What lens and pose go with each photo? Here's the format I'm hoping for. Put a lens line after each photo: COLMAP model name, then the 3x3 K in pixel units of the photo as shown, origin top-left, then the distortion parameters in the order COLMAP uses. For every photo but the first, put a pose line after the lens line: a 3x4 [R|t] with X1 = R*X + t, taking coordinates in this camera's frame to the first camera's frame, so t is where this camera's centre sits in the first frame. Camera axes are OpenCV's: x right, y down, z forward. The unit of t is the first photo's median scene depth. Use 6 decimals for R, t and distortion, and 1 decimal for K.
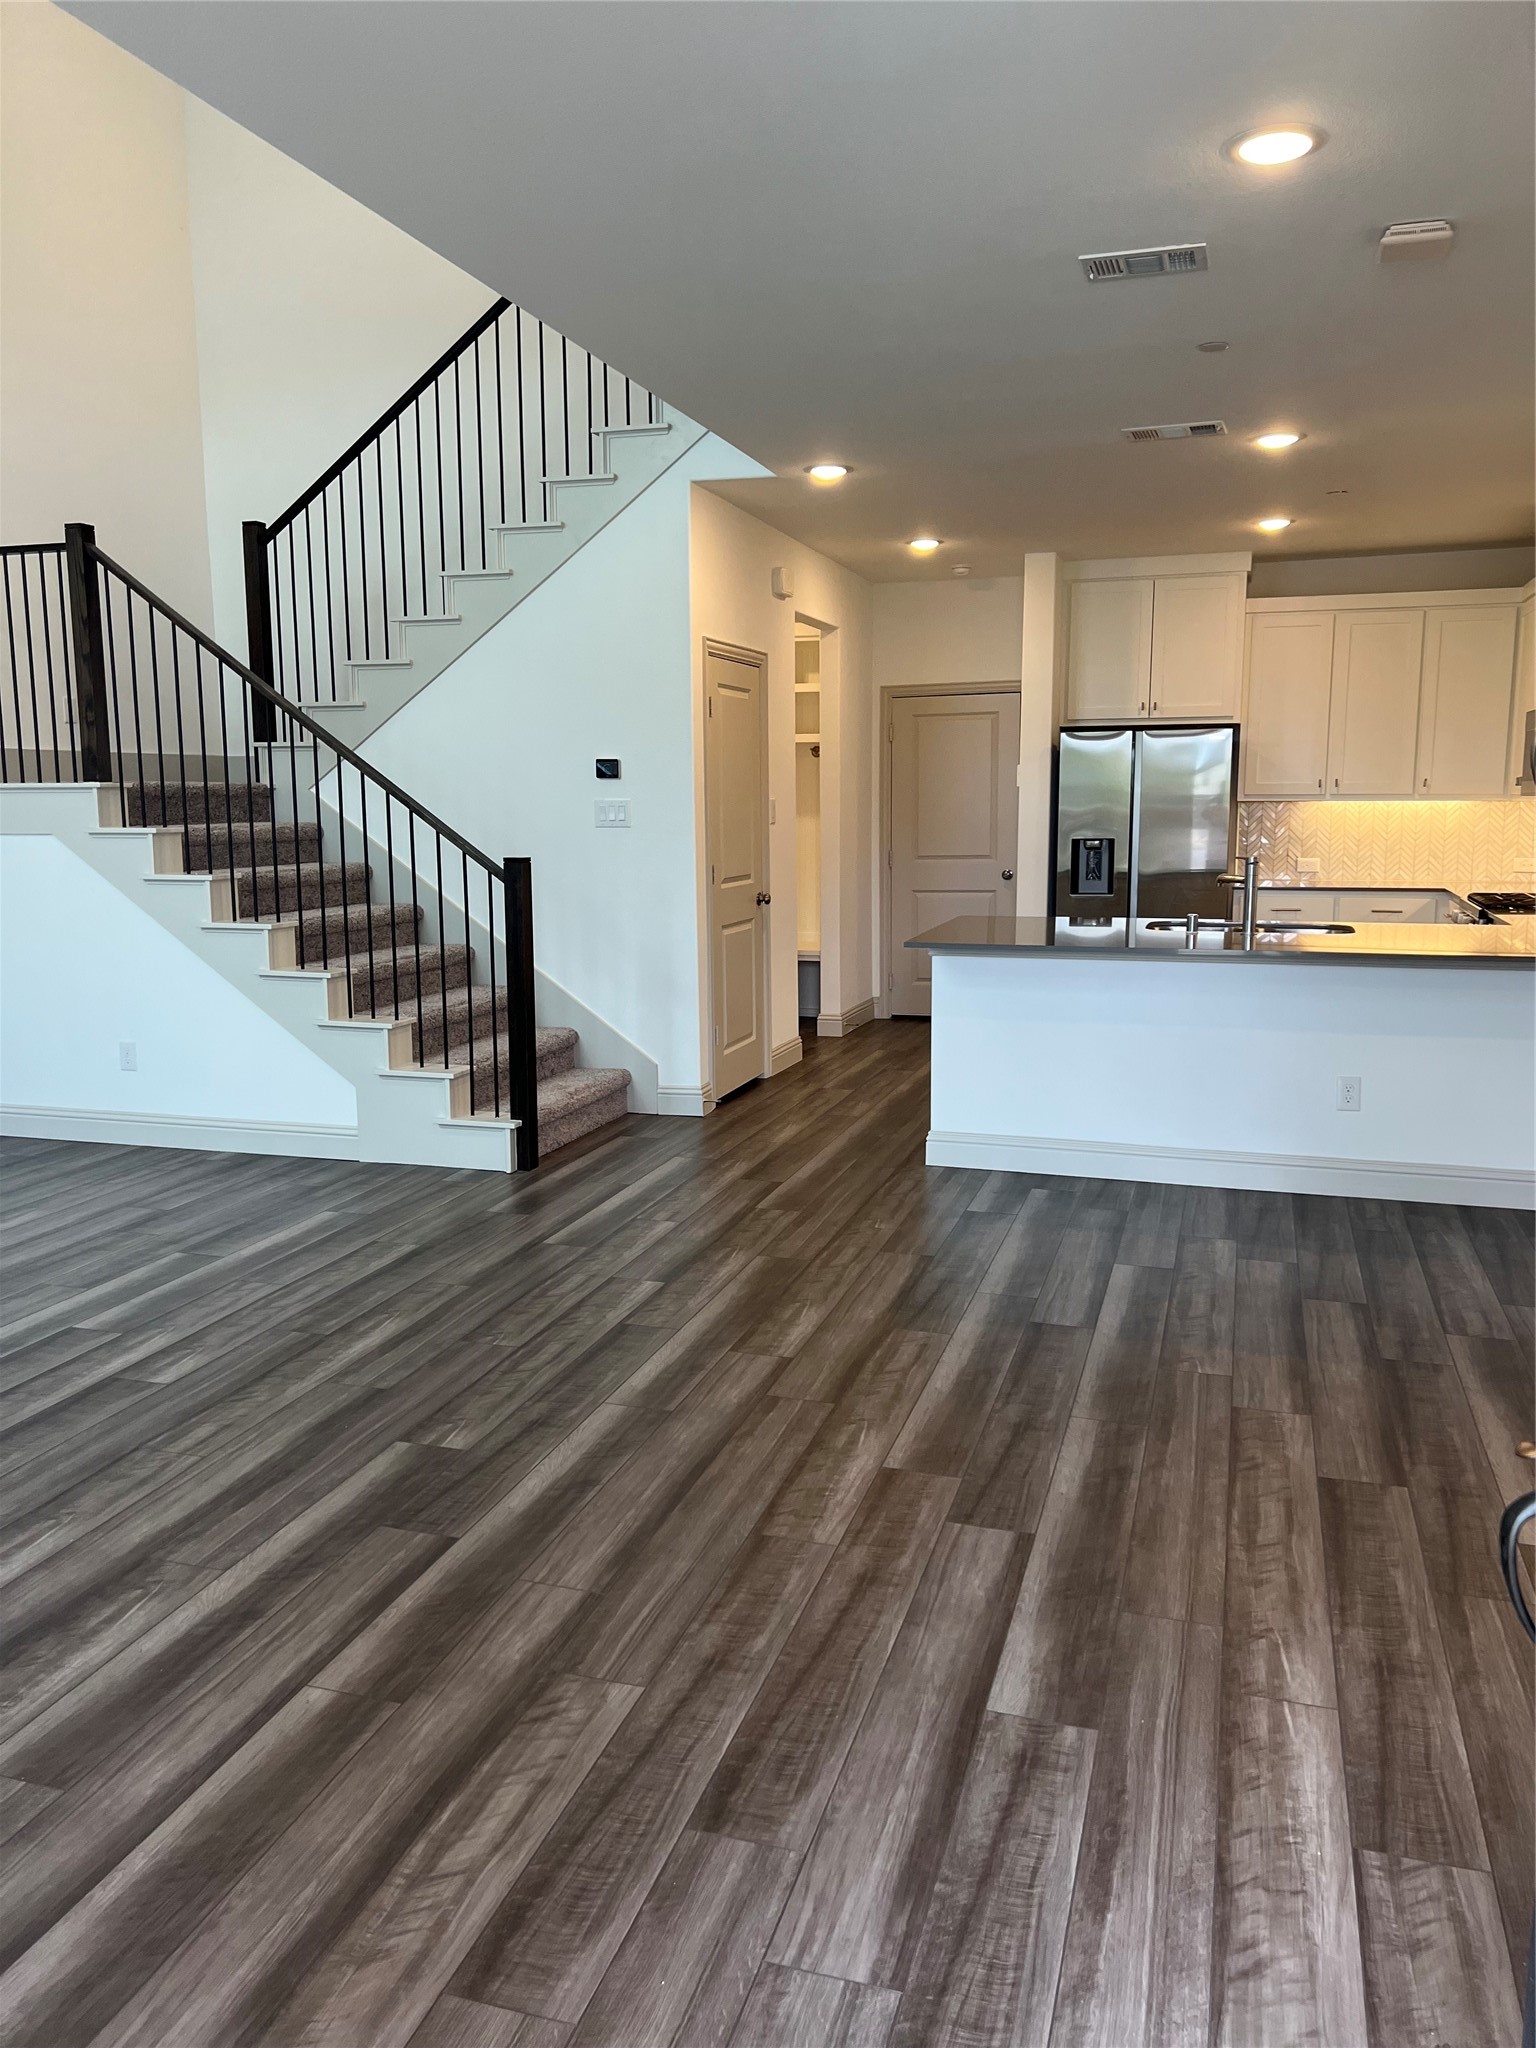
lens RADIAL K [[1508.8, 0, 768.0], [0, 1508.8, 1024.0], [0, 0, 1]] dist [0.005571, 0.000611]
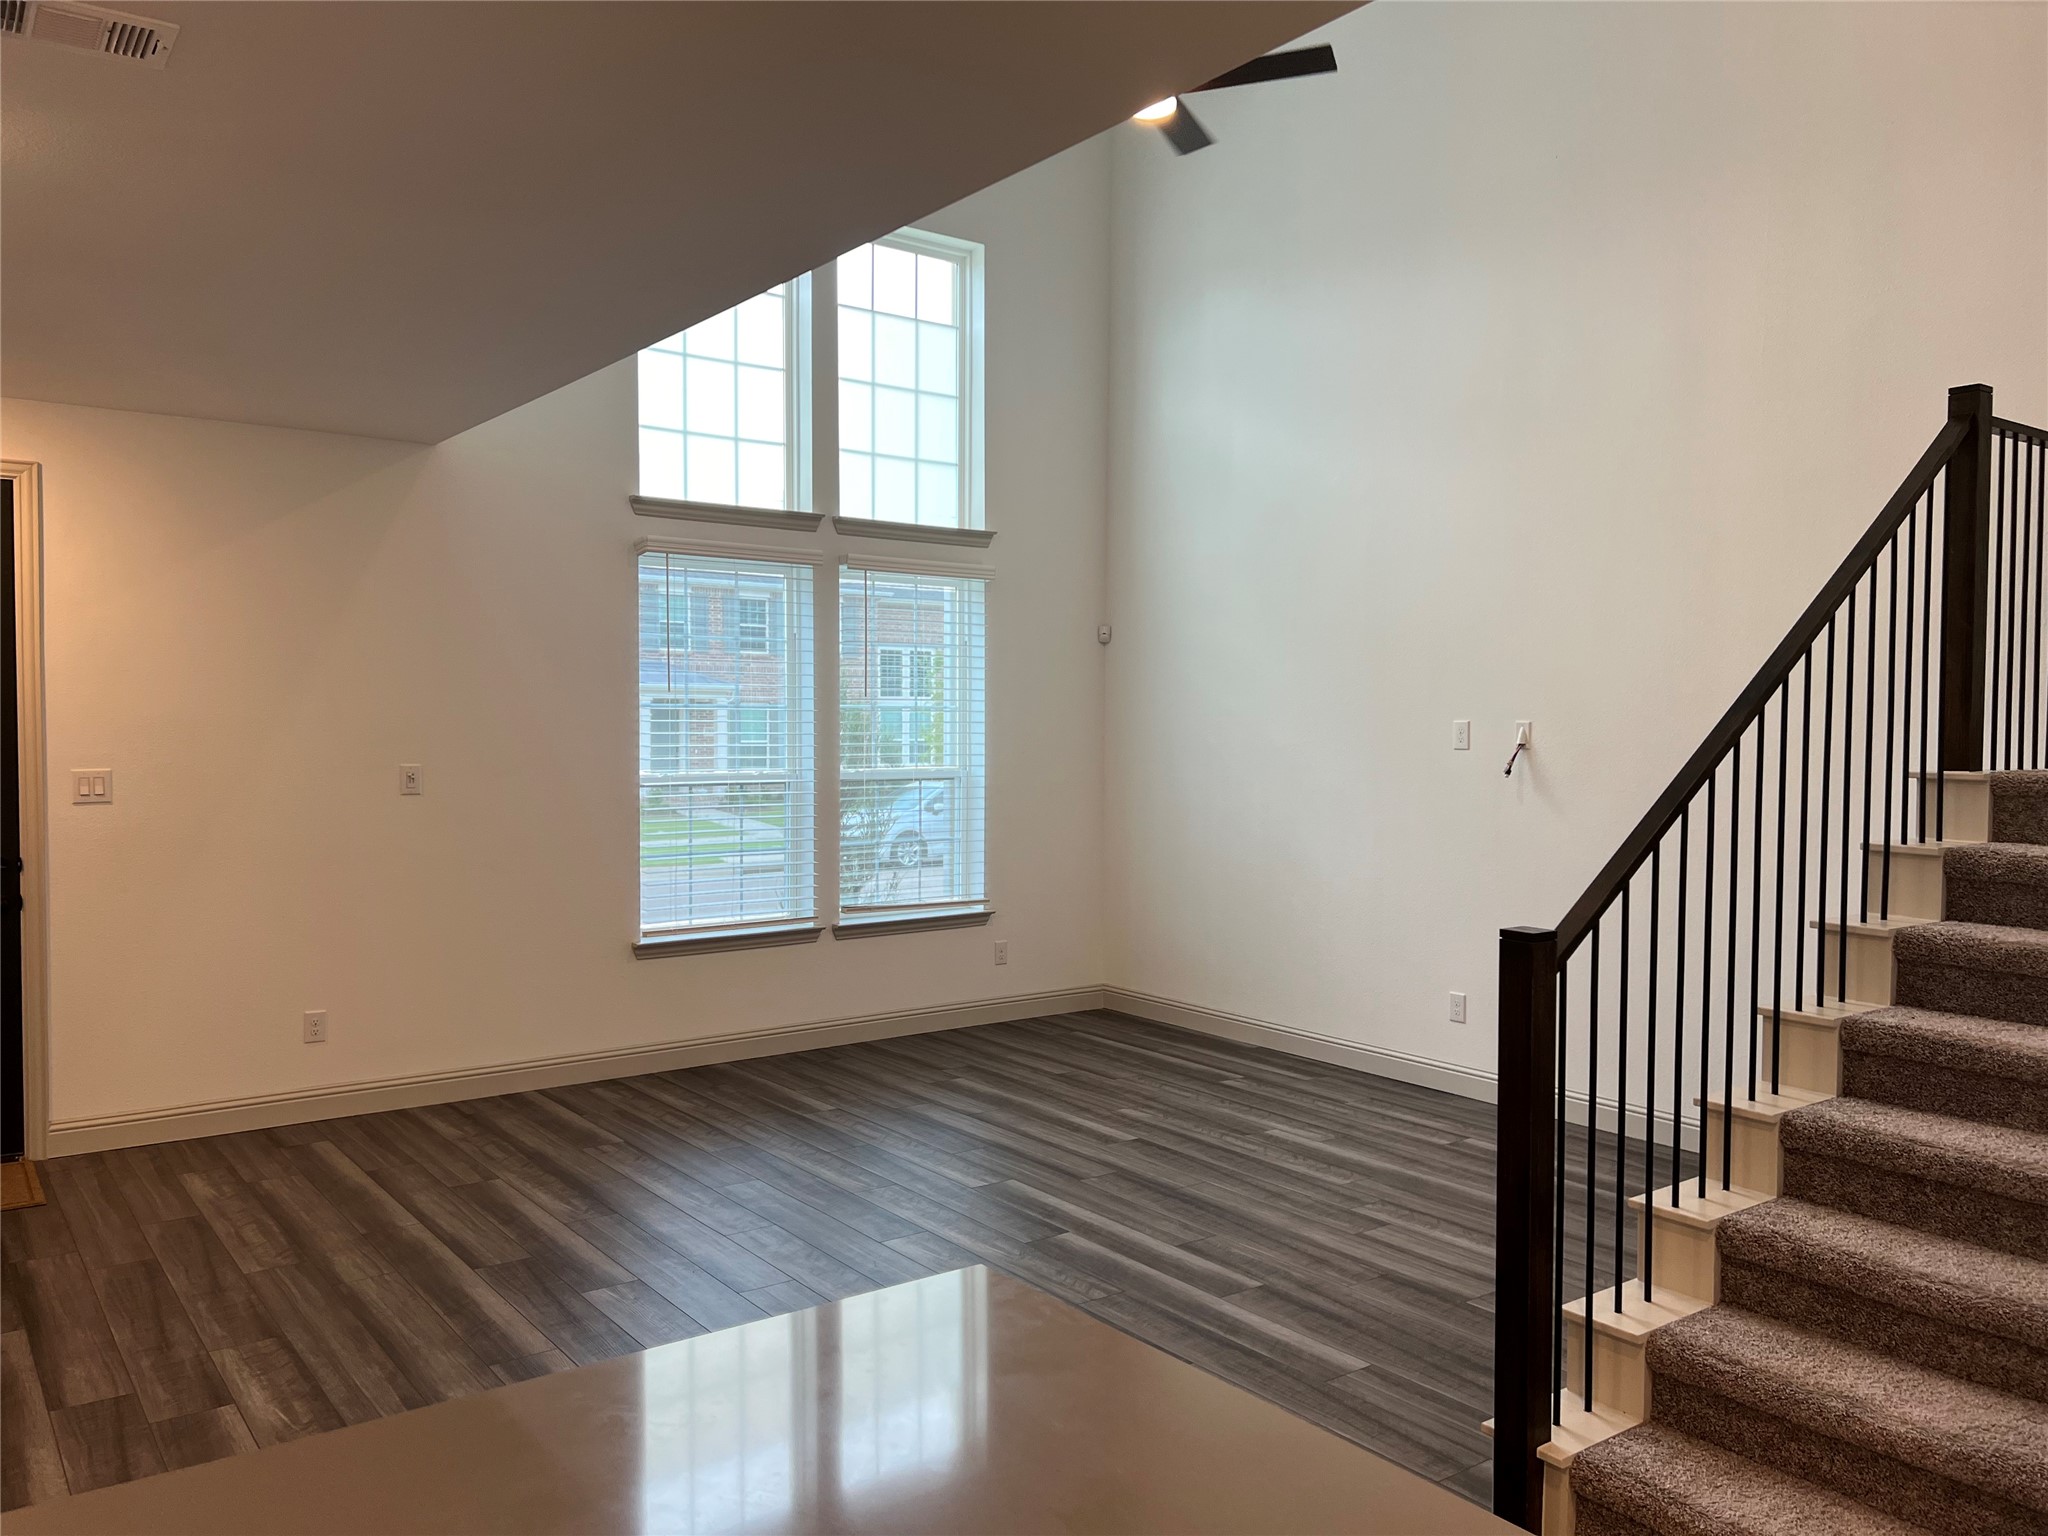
lens RADIAL K [[1555.8, 0, 1024.0], [0, 1555.8, 768.0], [0, 0, 1]] dist [0.061944, -0.059698]
pose [[-0.590088, 0.030608, -0.806758, 0.564257], [-0.123180, 0.984168, 0.127437, -0.326983], [0.797886, 0.174576, -0.576975, 1.777952]]
